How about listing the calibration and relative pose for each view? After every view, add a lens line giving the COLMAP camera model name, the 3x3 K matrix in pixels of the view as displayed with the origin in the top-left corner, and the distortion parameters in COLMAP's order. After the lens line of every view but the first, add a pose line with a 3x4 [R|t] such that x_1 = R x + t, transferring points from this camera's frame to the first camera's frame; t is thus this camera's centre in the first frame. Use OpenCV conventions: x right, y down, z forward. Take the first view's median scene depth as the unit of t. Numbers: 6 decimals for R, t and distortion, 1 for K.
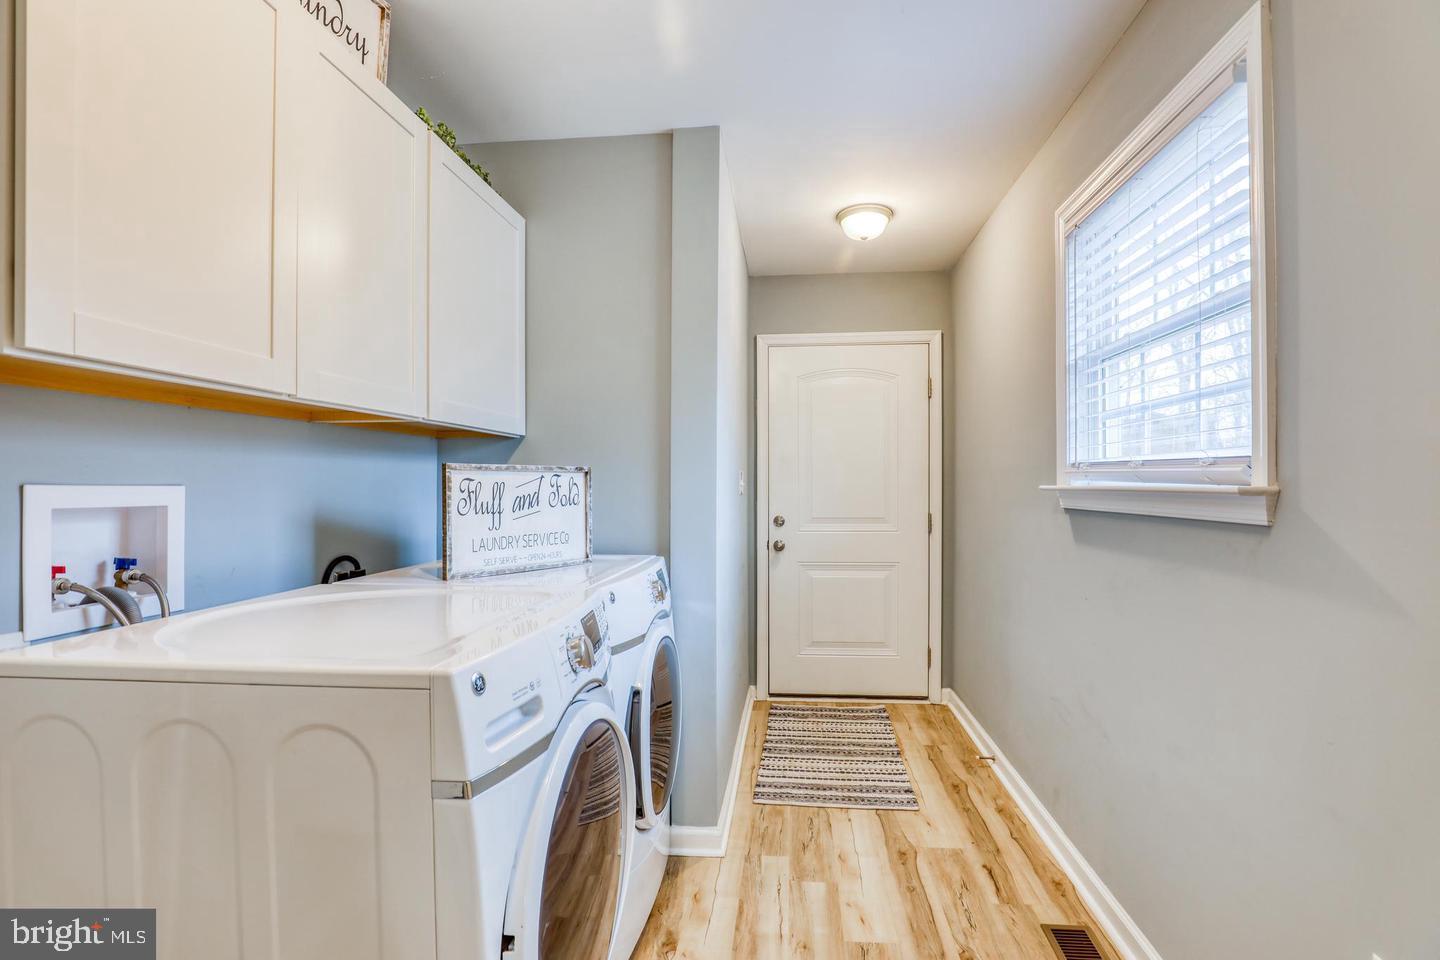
lens RADIAL K [[672.8, 0, 724.0], [0, 672.8, 475.0], [0, 0, 1]] dist [-0.026214, 0.000623]
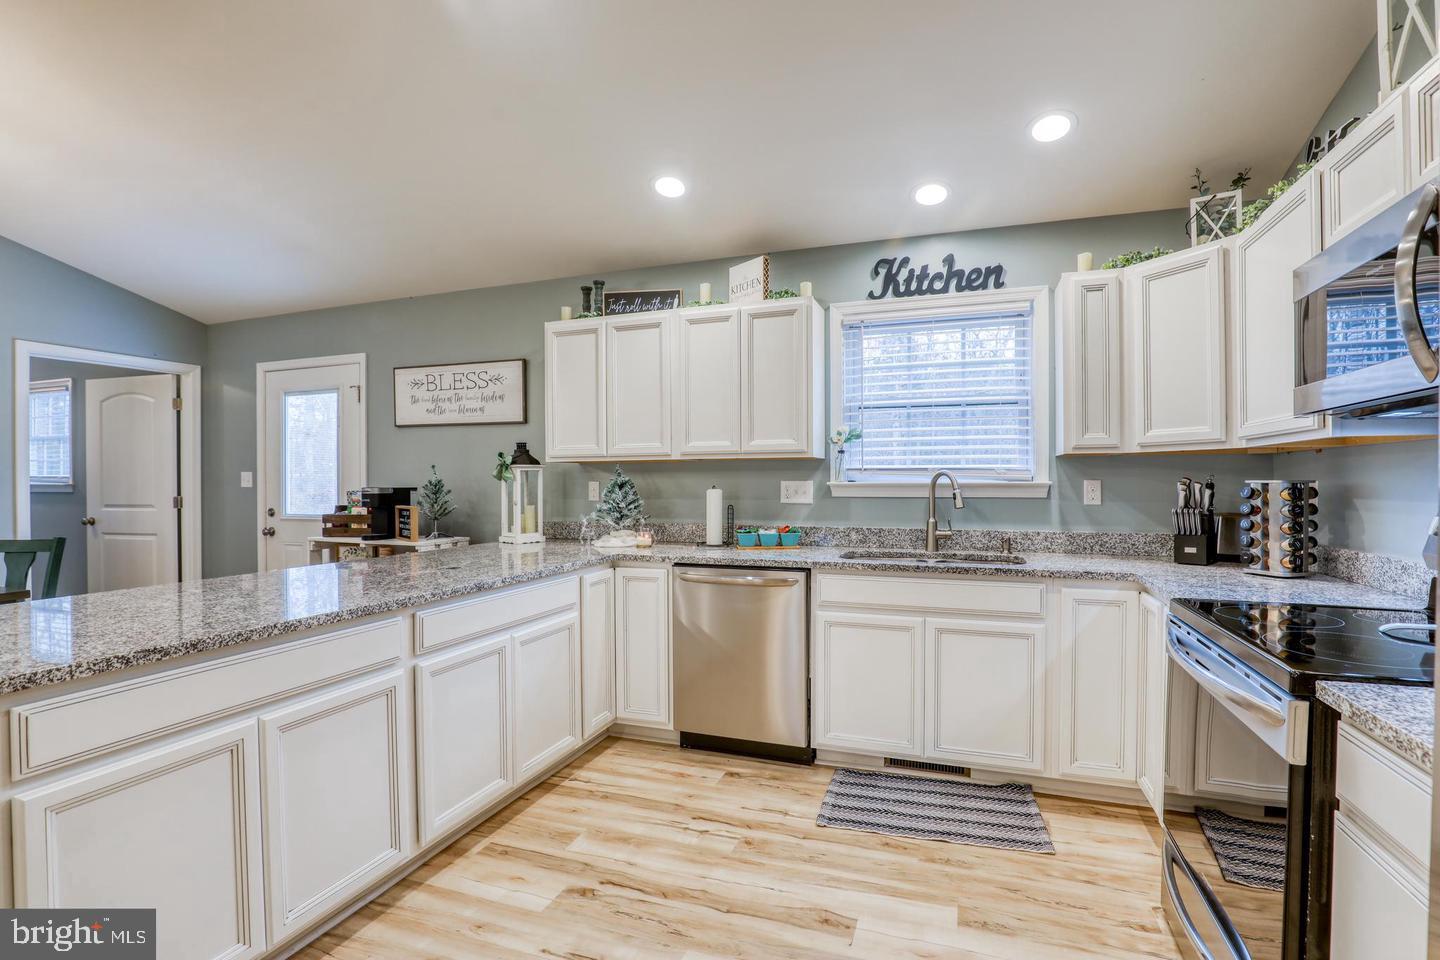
lens RADIAL K [[653.3, 0, 716.7], [0, 653.3, 483.4], [0, 0, 1]] dist [-0.022444, 0.000260]
pose [[0.240198, -0.004344, 0.970714, -2.182159], [-0.004348, 0.999975, 0.005551, -0.025767], [-0.970714, -0.005554, 0.240173, -4.003651]]
